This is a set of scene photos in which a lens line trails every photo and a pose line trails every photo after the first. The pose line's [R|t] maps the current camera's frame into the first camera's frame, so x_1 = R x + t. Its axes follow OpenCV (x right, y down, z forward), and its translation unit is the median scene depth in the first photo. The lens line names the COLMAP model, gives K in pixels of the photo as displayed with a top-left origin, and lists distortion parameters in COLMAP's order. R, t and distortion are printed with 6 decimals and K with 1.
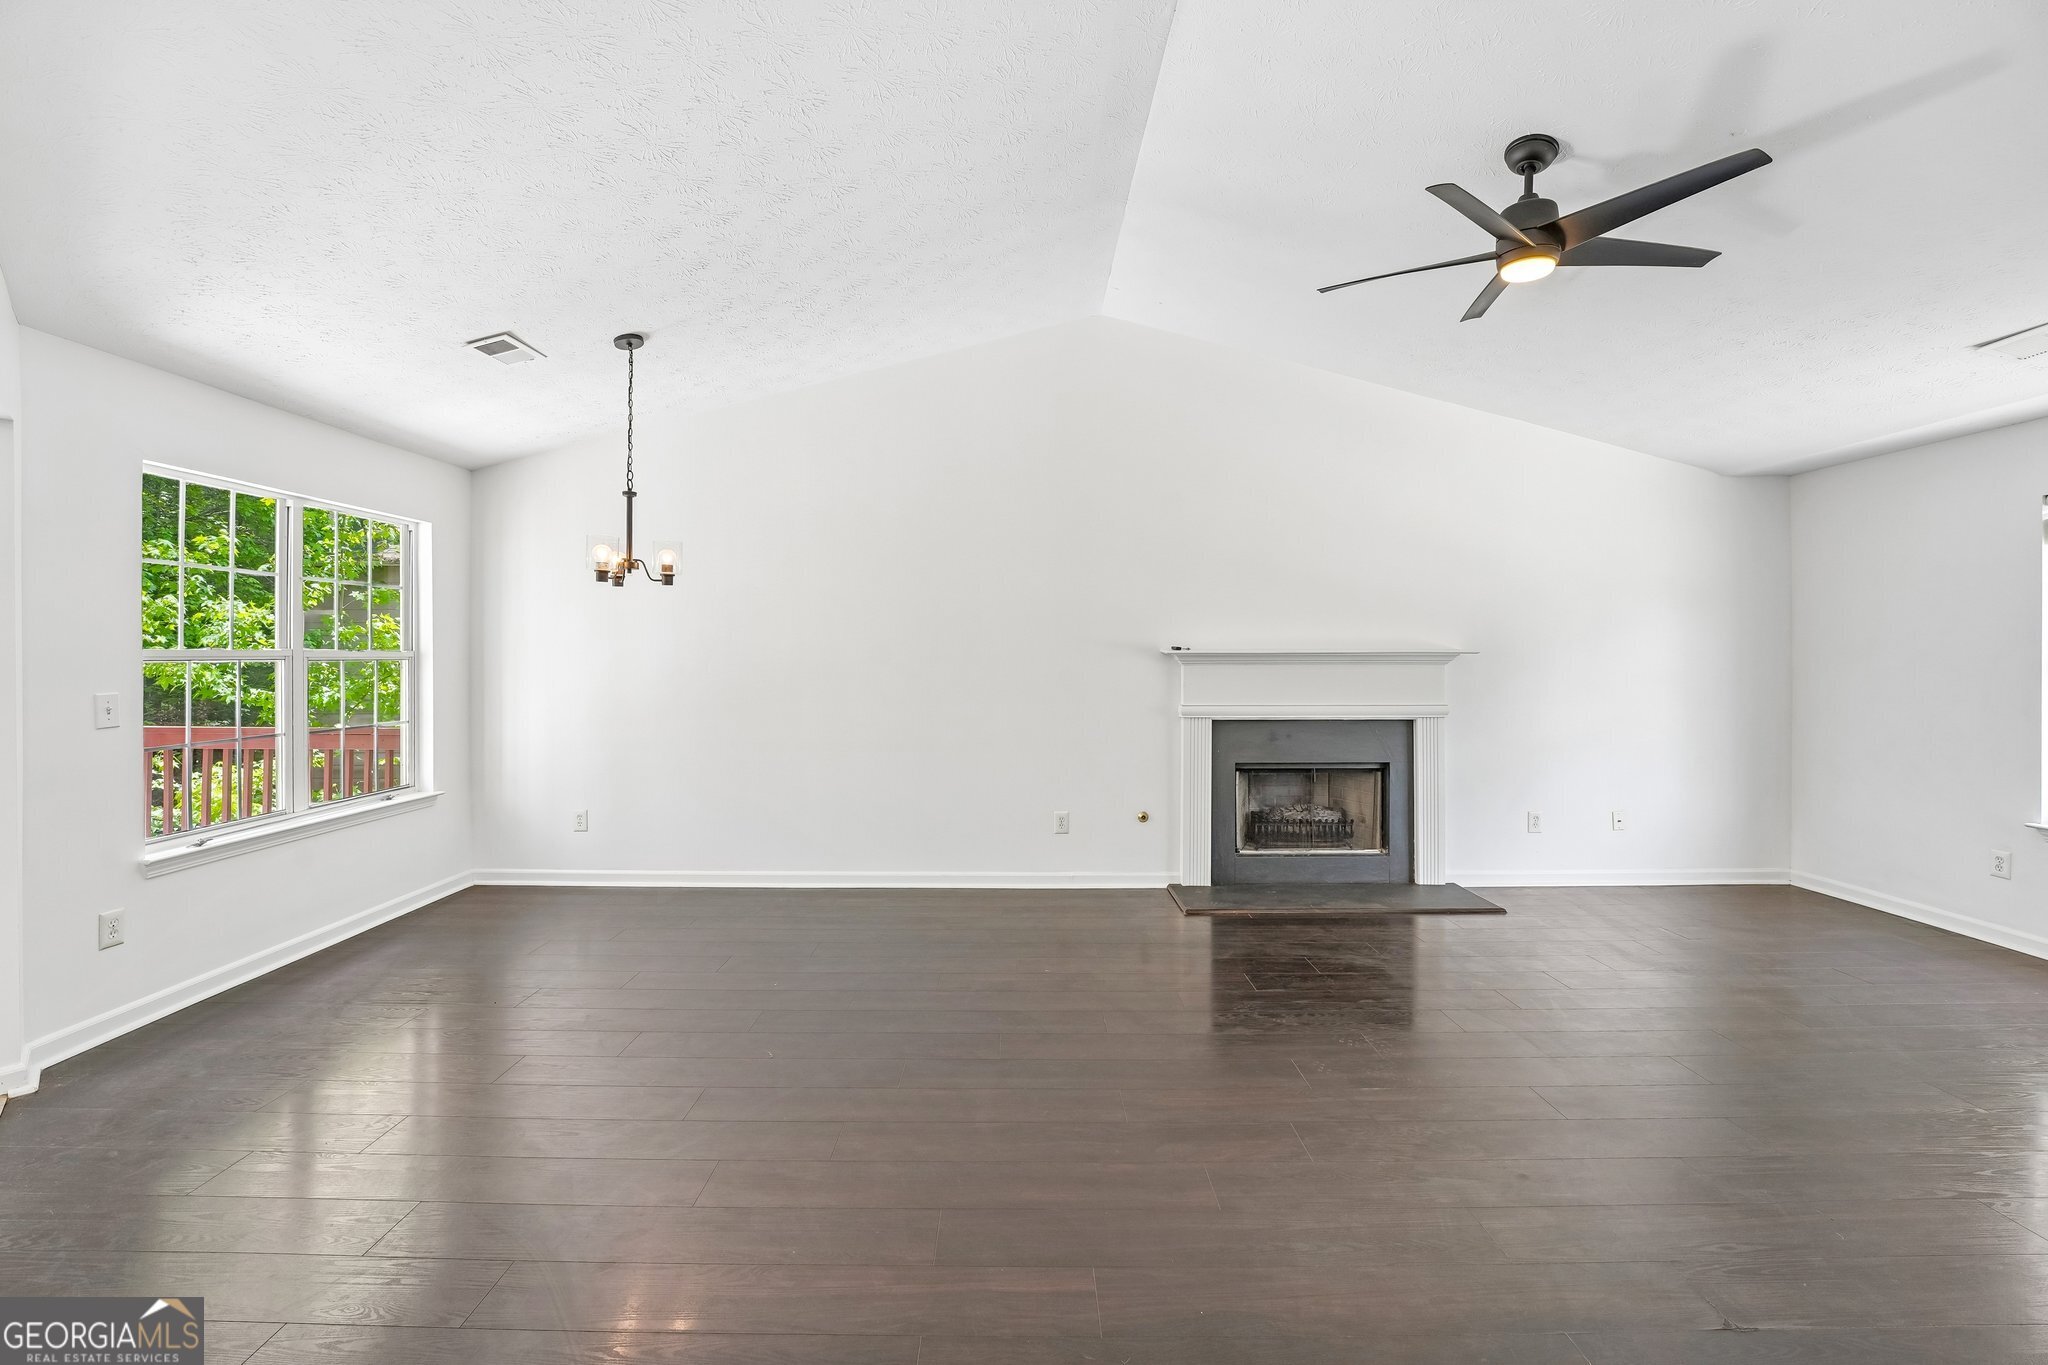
lens RADIAL K [[838.8, 0, 1023.1], [0, 838.8, 656.7], [0, 0, 1]] dist [-0.032748, 0.004589]
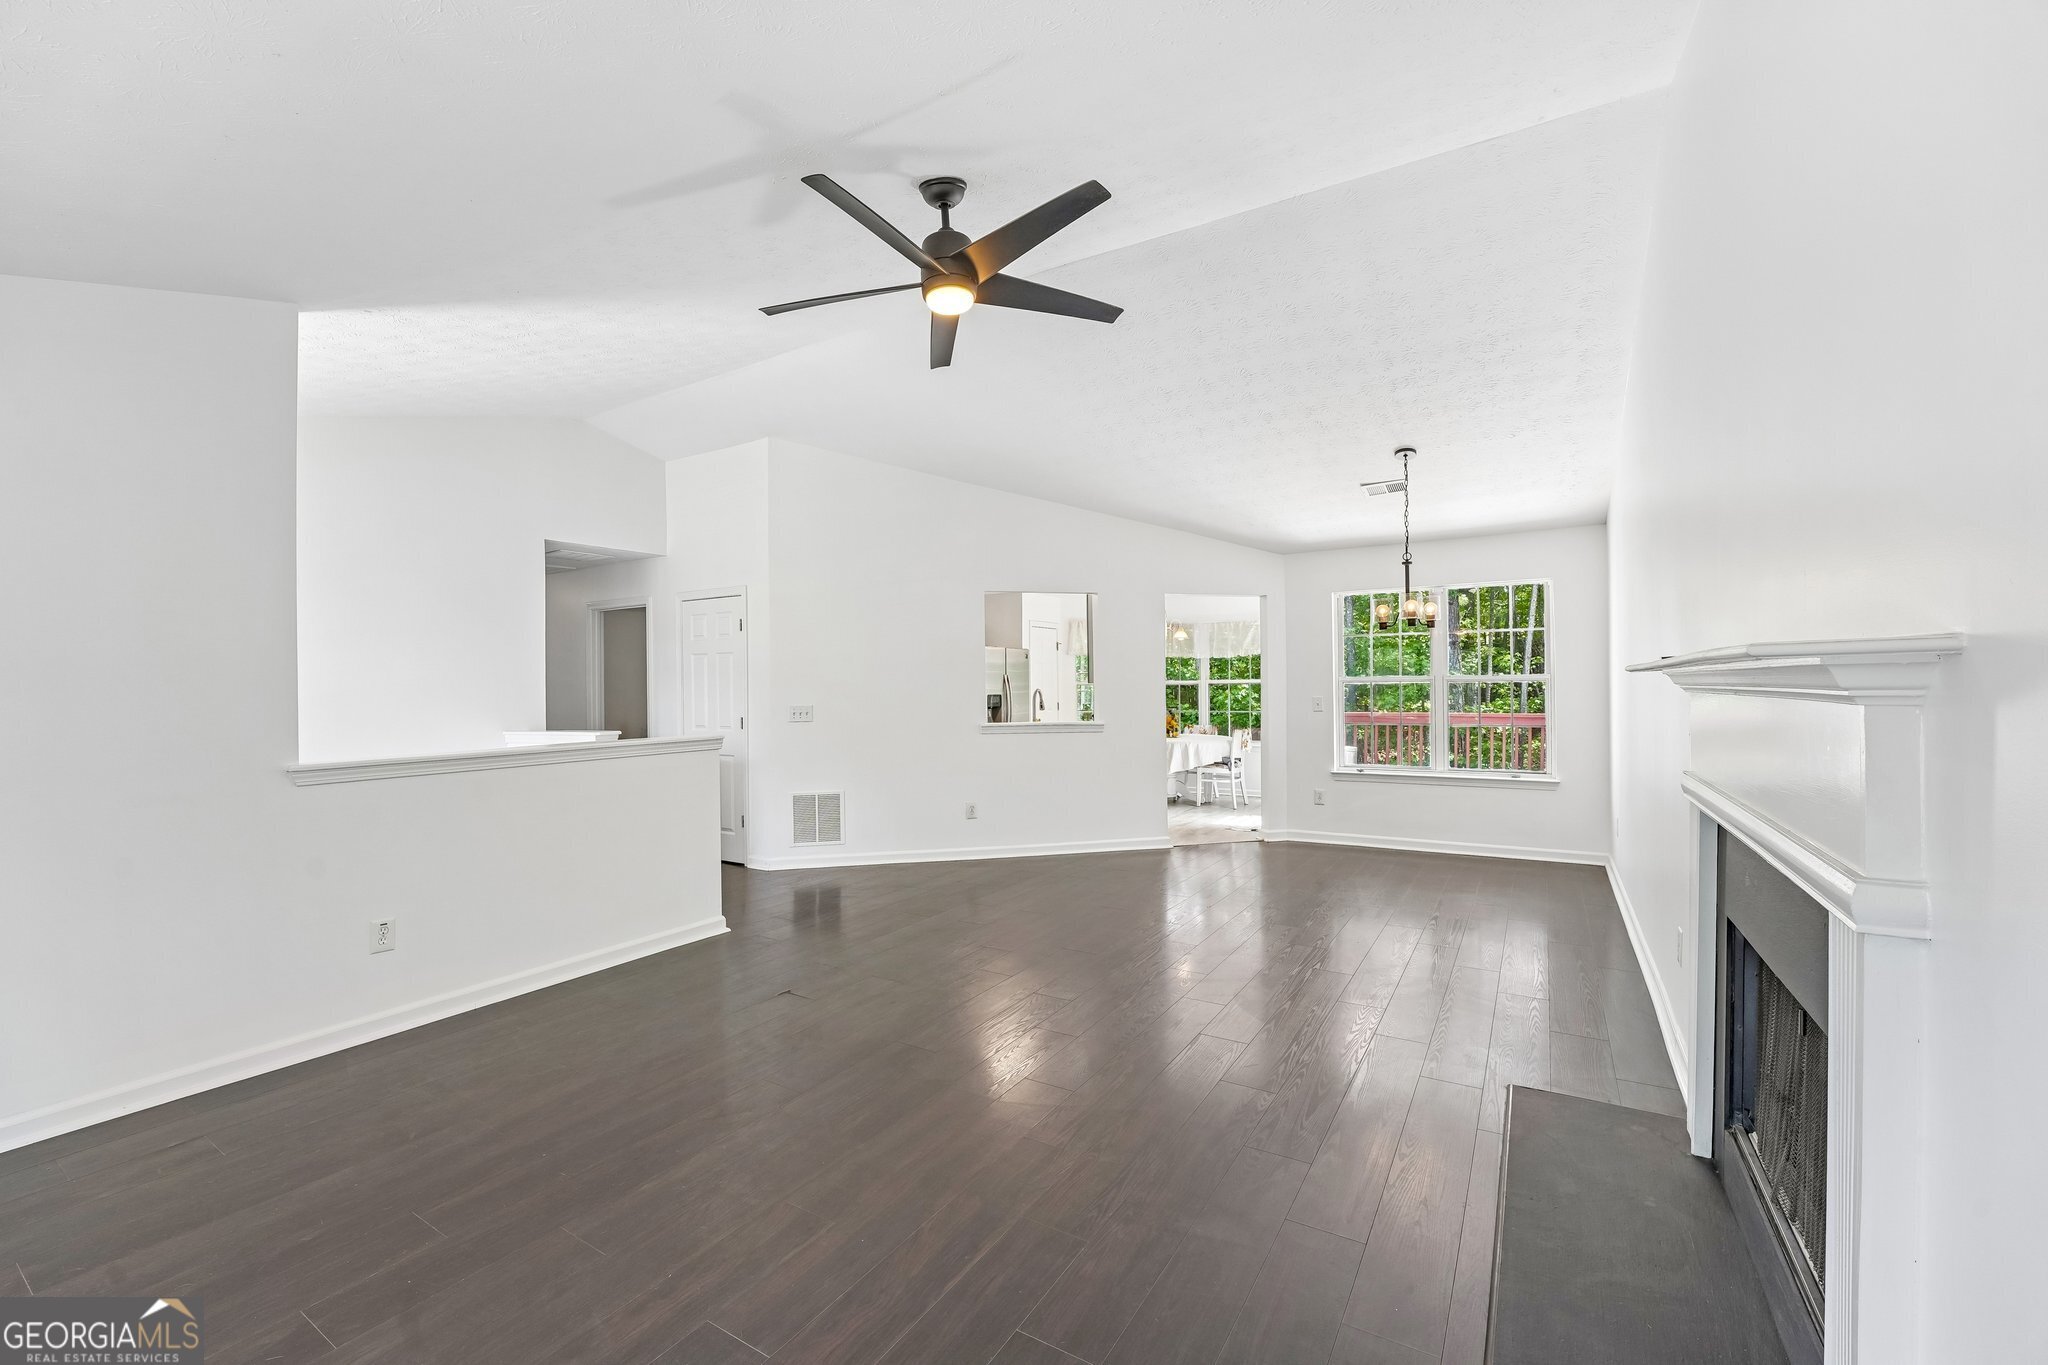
lens RADIAL K [[838.8, 0, 1002.0], [0, 838.8, 687.6], [0, 0, 1]] dist [-0.032748, 0.004589]
pose [[-0.533679, 0.009982, -0.845628, 0.900331], [0.011375, 0.999925, 0.004624, -0.000789], [0.845611, -0.007152, -0.533752, 0.974429]]
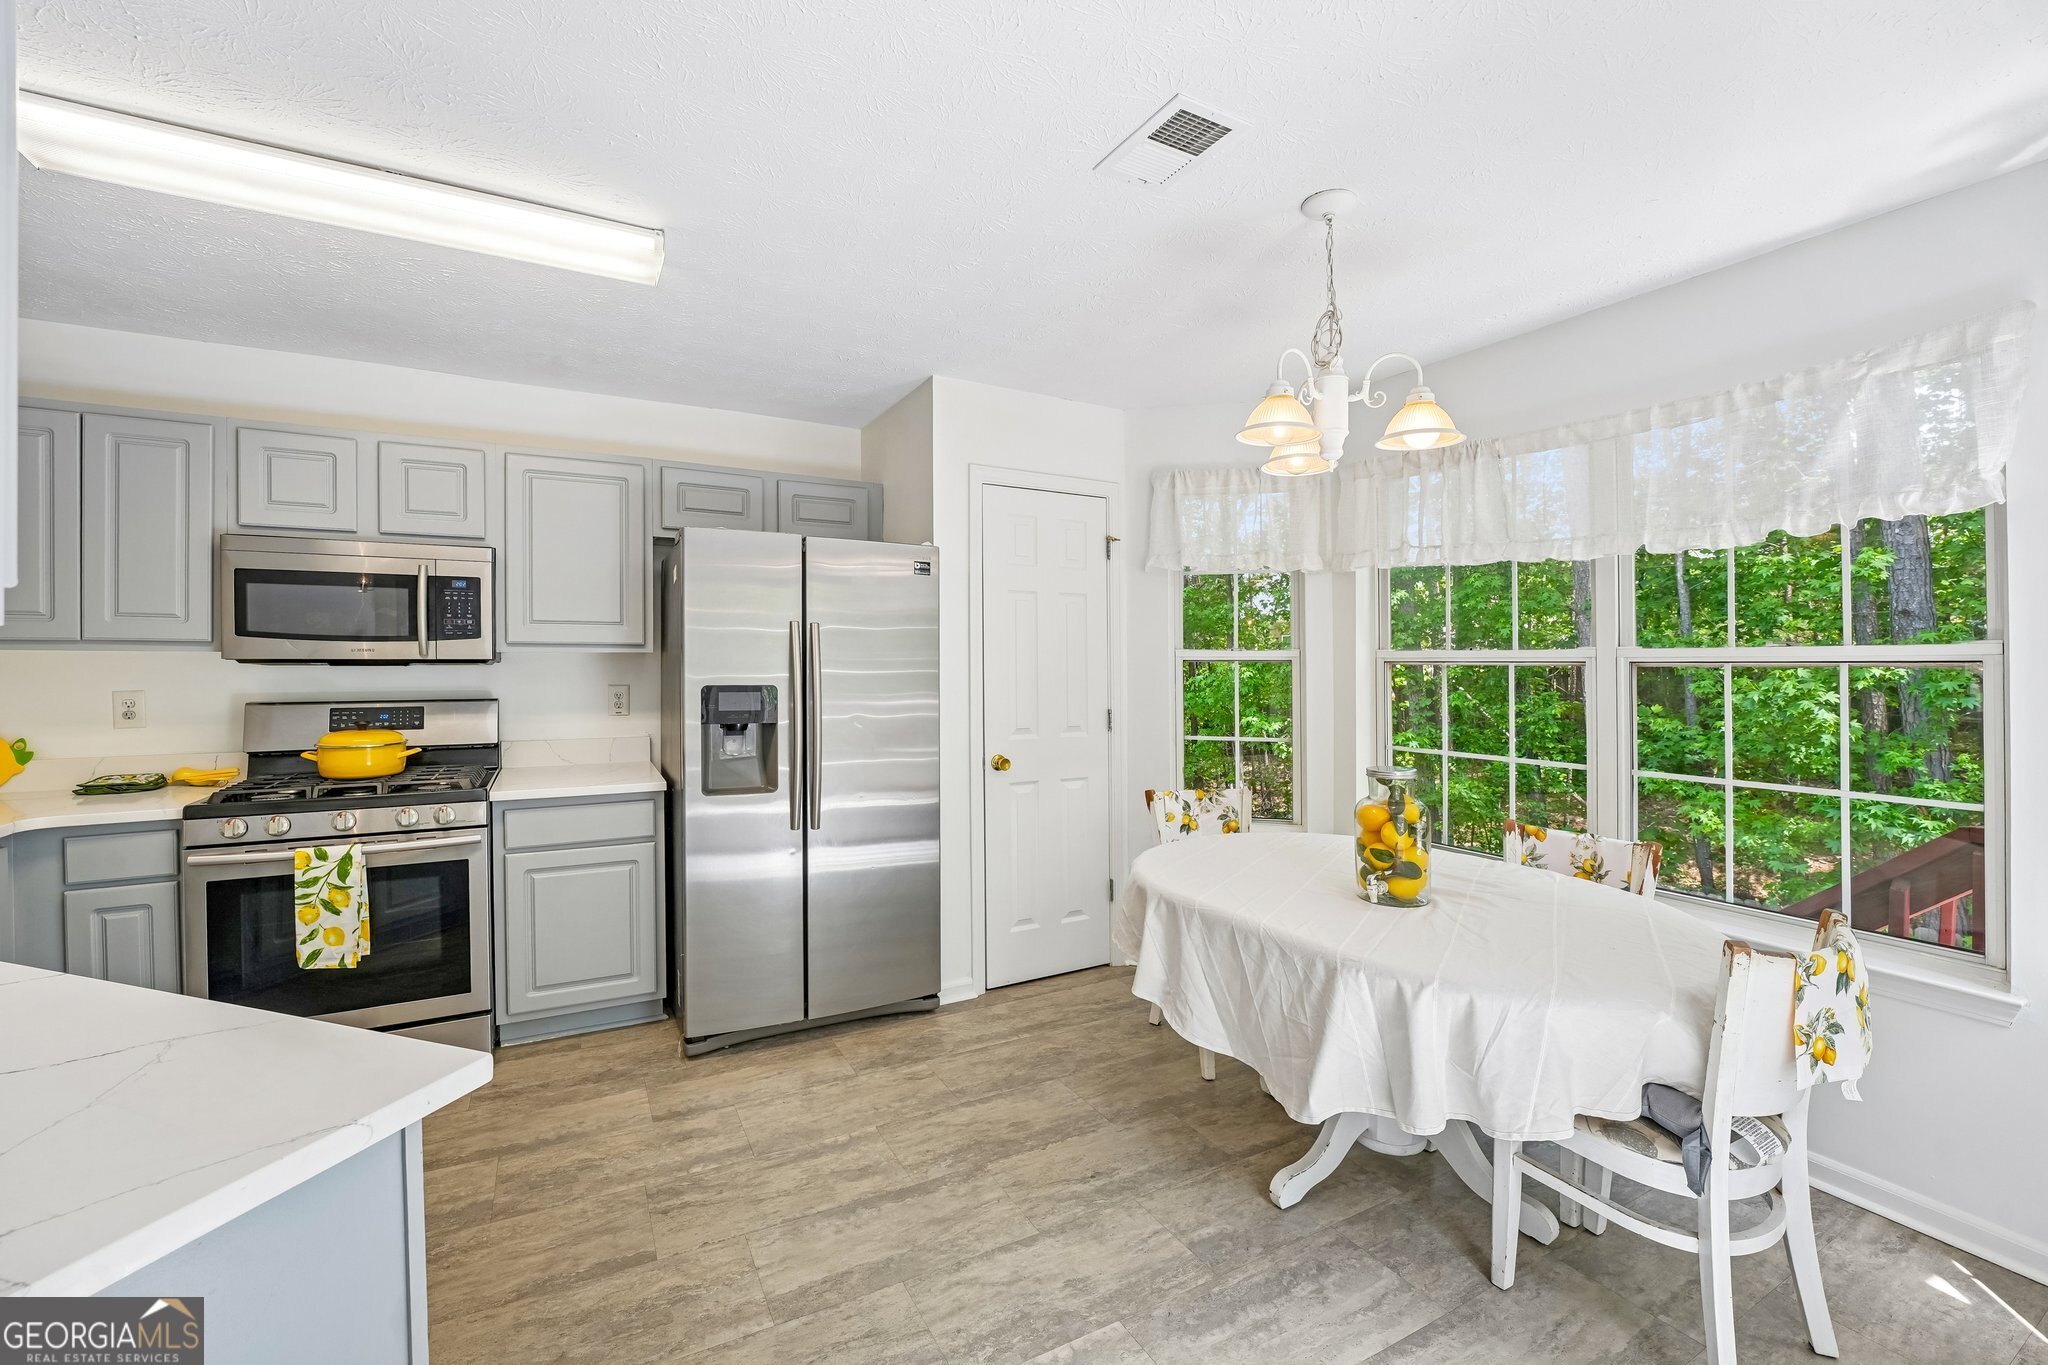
lens RADIAL K [[838.8, 0, 1010.1], [0, 838.8, 648.2], [0, 0, 1]] dist [-0.032748, 0.004589]
pose [[-0.874722, -0.009105, -0.484539, -0.670706], [-0.003355, 0.999913, -0.012733, 0.004708], [0.484613, -0.009512, -0.874677, 0.522885]]
